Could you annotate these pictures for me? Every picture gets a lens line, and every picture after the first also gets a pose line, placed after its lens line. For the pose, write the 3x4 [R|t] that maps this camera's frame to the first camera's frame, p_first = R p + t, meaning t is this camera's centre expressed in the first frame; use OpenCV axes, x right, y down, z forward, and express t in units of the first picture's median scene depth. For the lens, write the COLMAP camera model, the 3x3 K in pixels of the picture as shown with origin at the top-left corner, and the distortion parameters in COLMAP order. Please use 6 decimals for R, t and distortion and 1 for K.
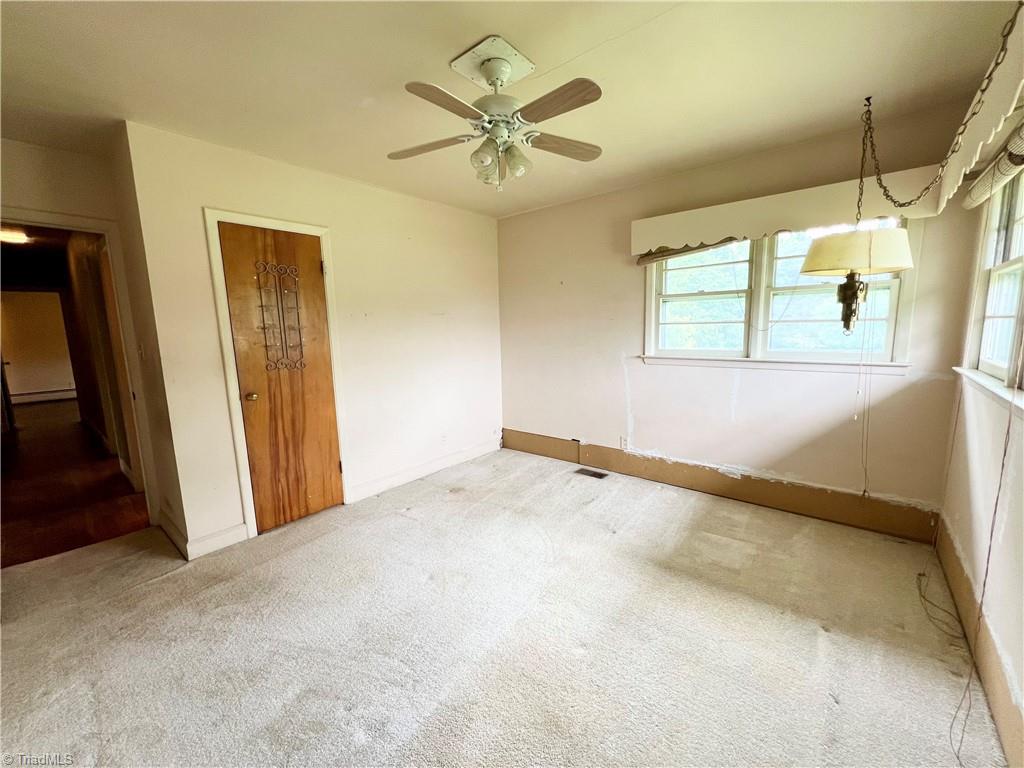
lens RADIAL K [[408.8, 0, 513.0], [0, 408.8, 385.7], [0, 0, 1]] dist [-0.000975, 0.000014]
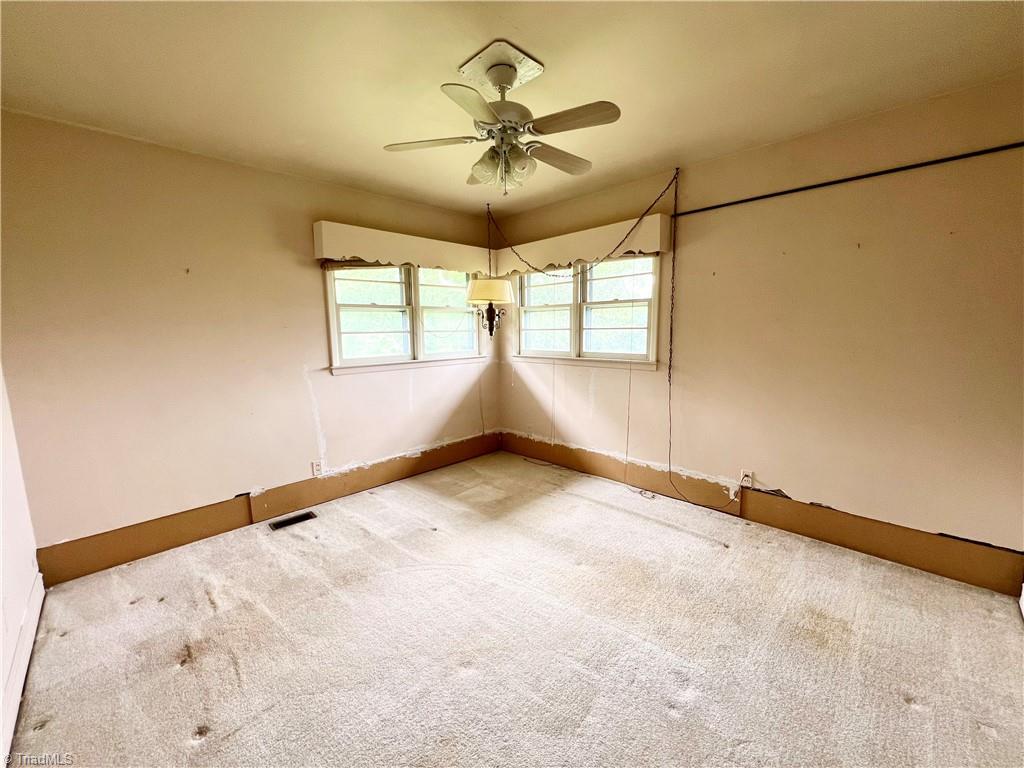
lens RADIAL K [[408.8, 0, 513.0], [0, 408.8, 385.7], [0, 0, 1]] dist [-0.000975, 0.000014]
pose [[0.084595, -0.118795, 0.989309, -0.625511], [0.156039, 0.982197, 0.104598, -0.070151], [-0.984122, 0.145523, 0.101626, 0.547167]]
